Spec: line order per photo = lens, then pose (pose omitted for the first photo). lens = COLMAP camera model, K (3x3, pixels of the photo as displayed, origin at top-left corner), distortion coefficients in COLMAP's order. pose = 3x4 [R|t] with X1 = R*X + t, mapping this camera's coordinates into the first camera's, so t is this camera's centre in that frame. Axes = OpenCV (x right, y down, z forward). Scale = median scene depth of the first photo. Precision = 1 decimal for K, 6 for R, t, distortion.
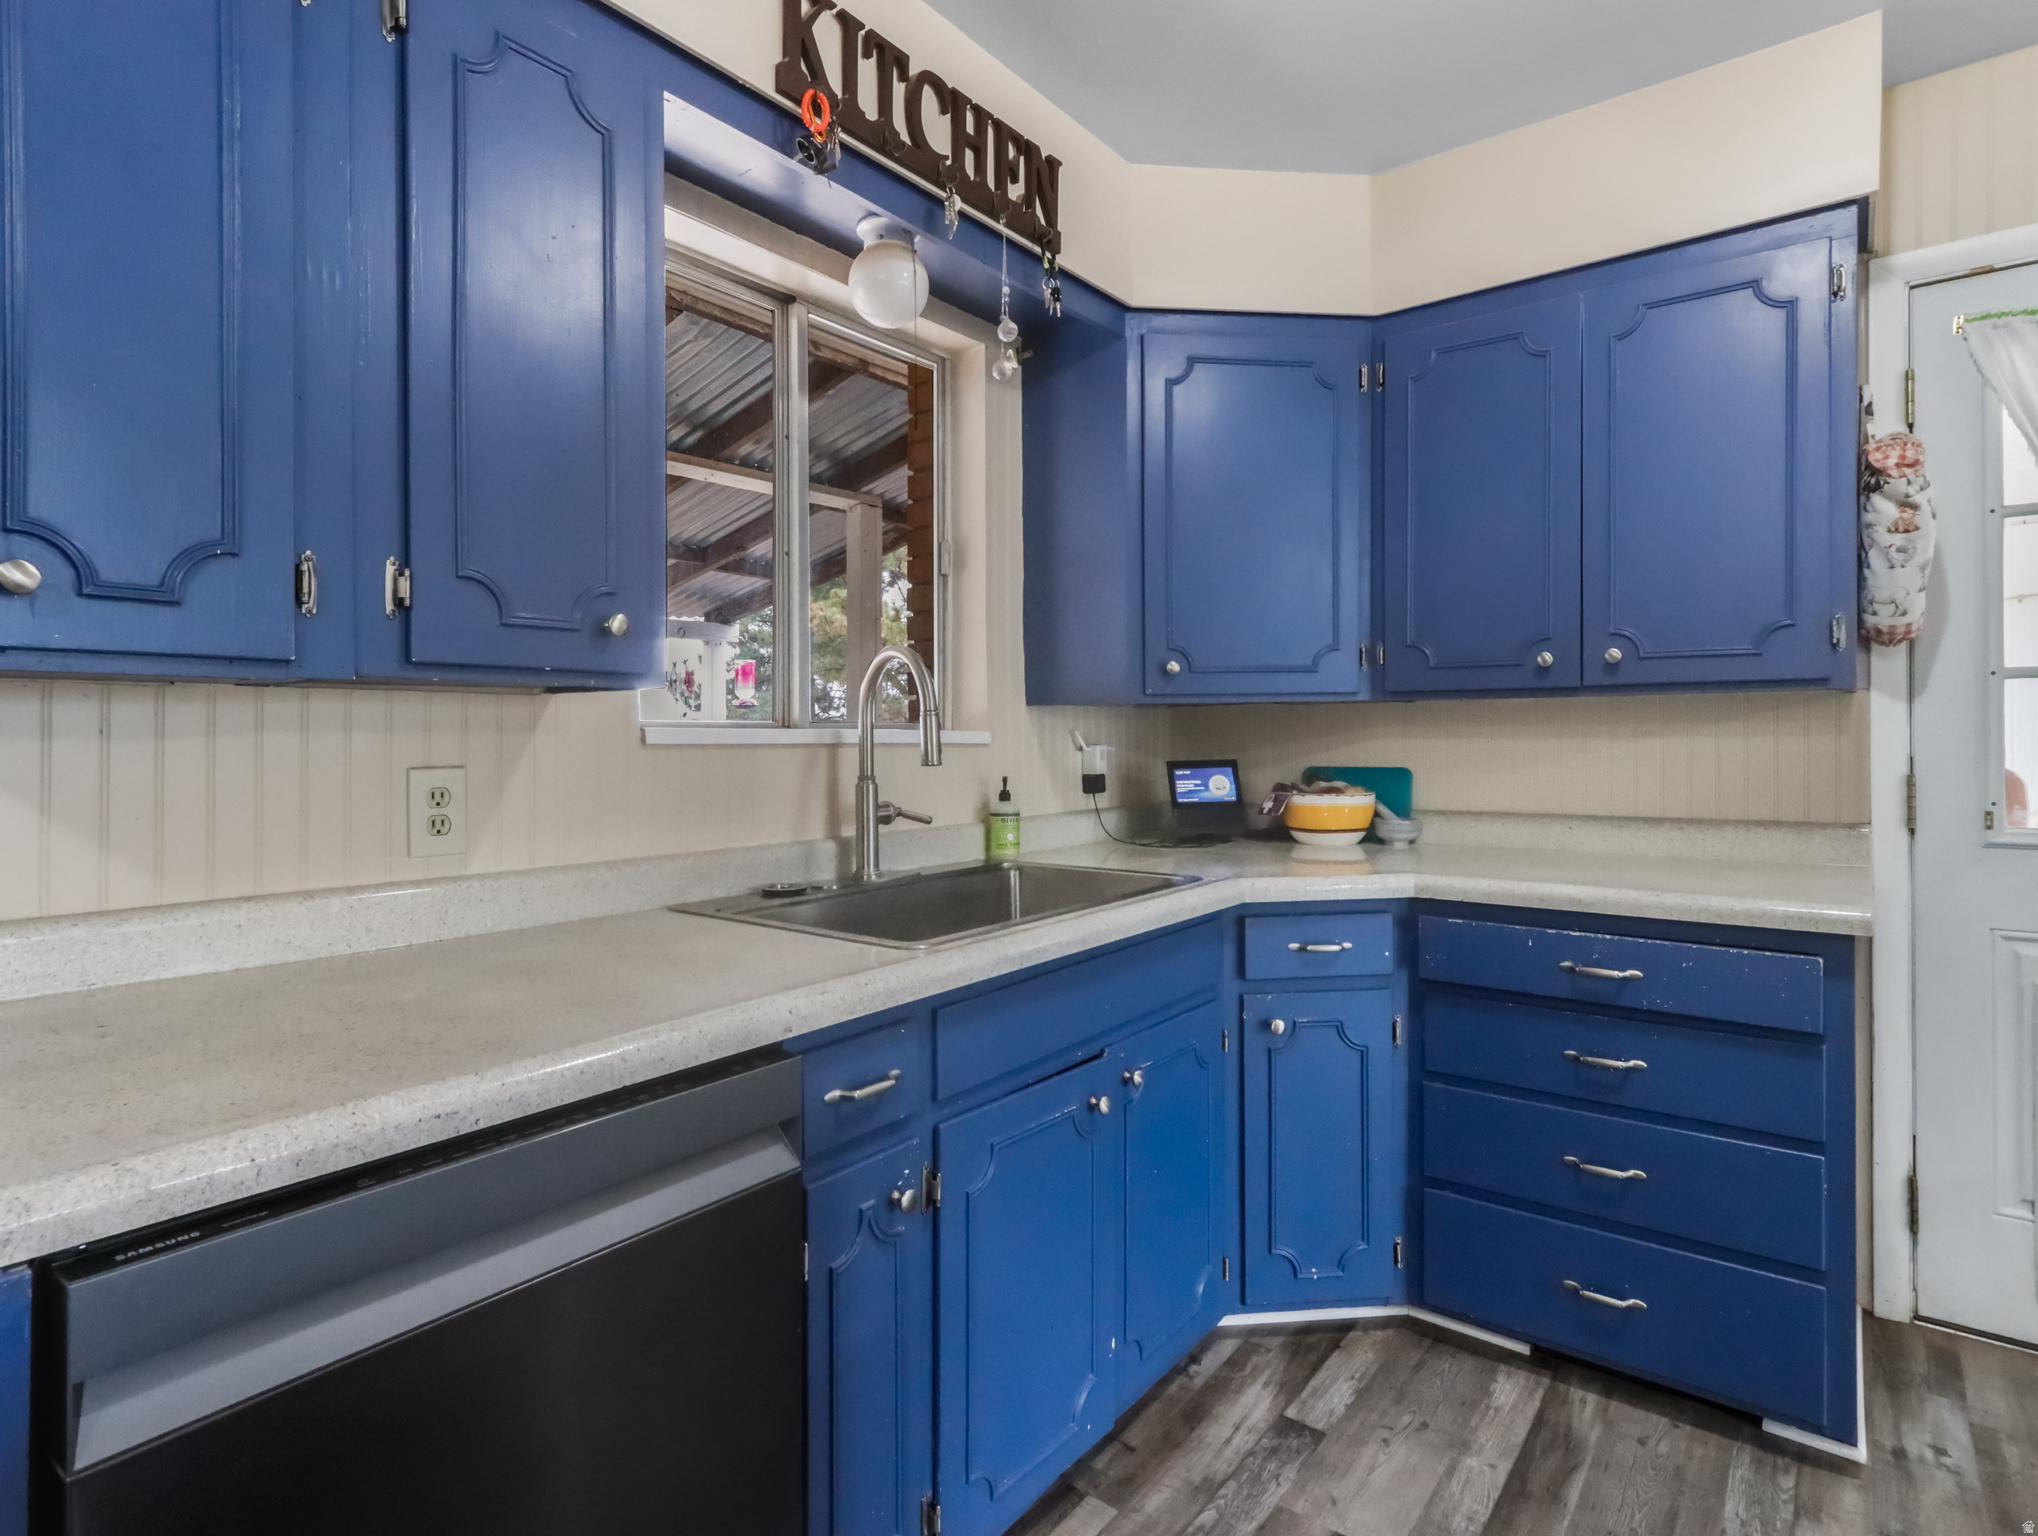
lens RADIAL K [[1086.0, 0, 992.3], [0, 1086.0, 737.4], [0, 0, 1]] dist [-0.000851, 0.001868]
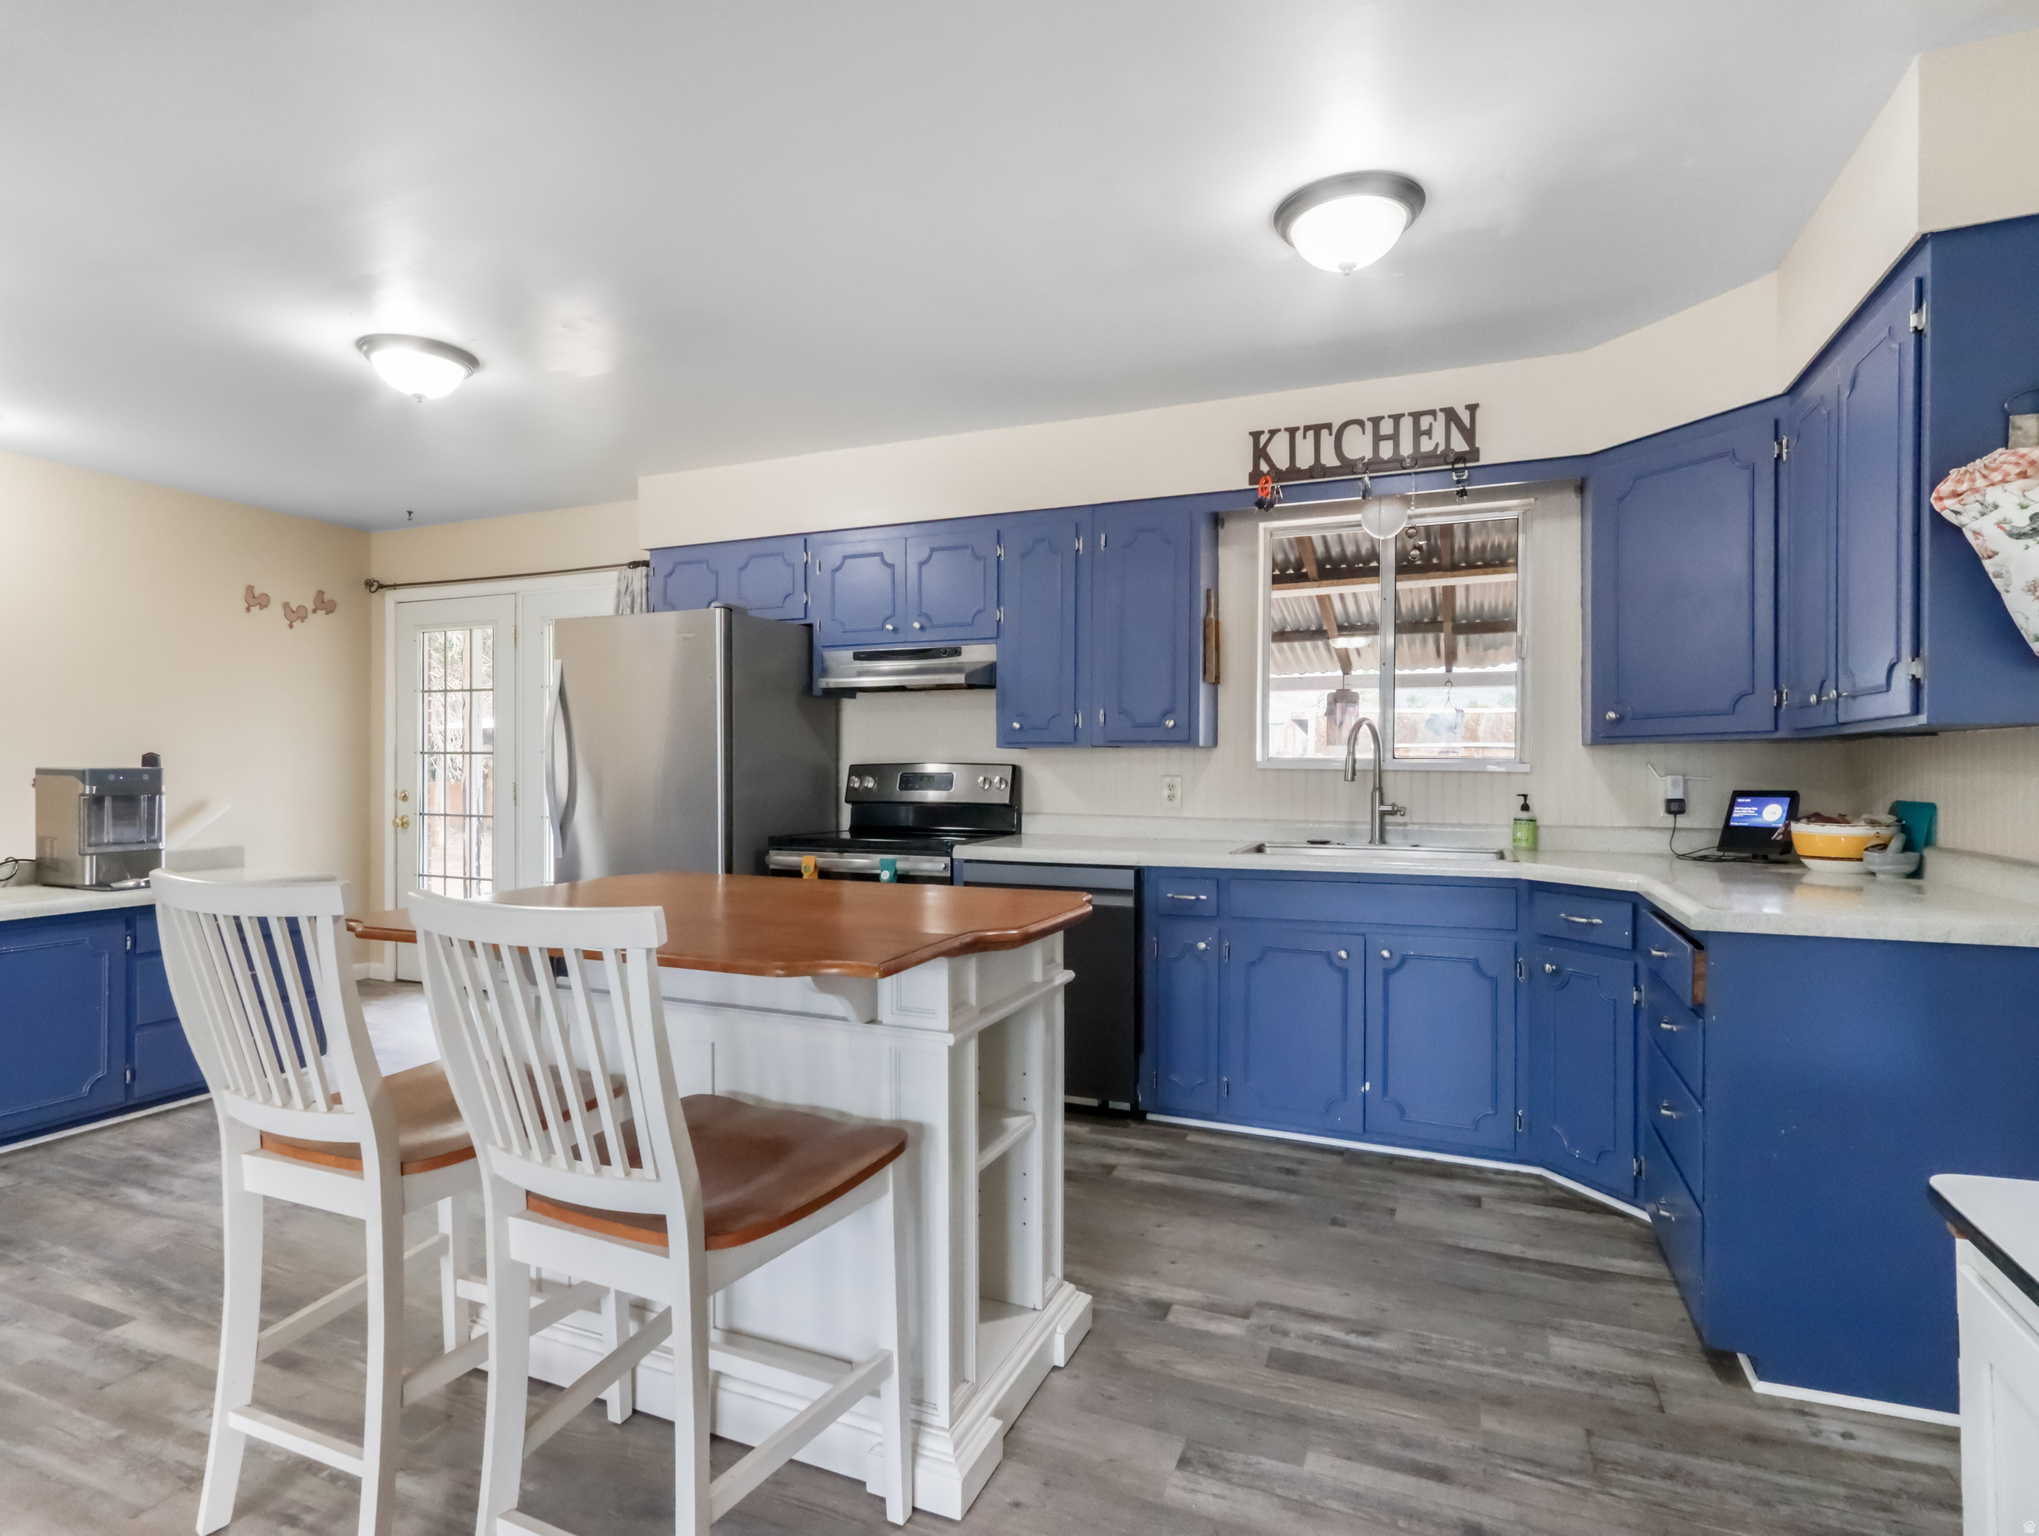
lens RADIAL K [[1072.3, 0, 1003.9], [0, 1072.3, 776.3], [0, 0, 1]] dist [-0.001335, 0.005907]
pose [[0.265481, 0.017018, -0.963966, 1.440905], [-0.008723, 0.999846, 0.015249, -0.005382], [0.964077, 0.004361, 0.265589, -0.078513]]
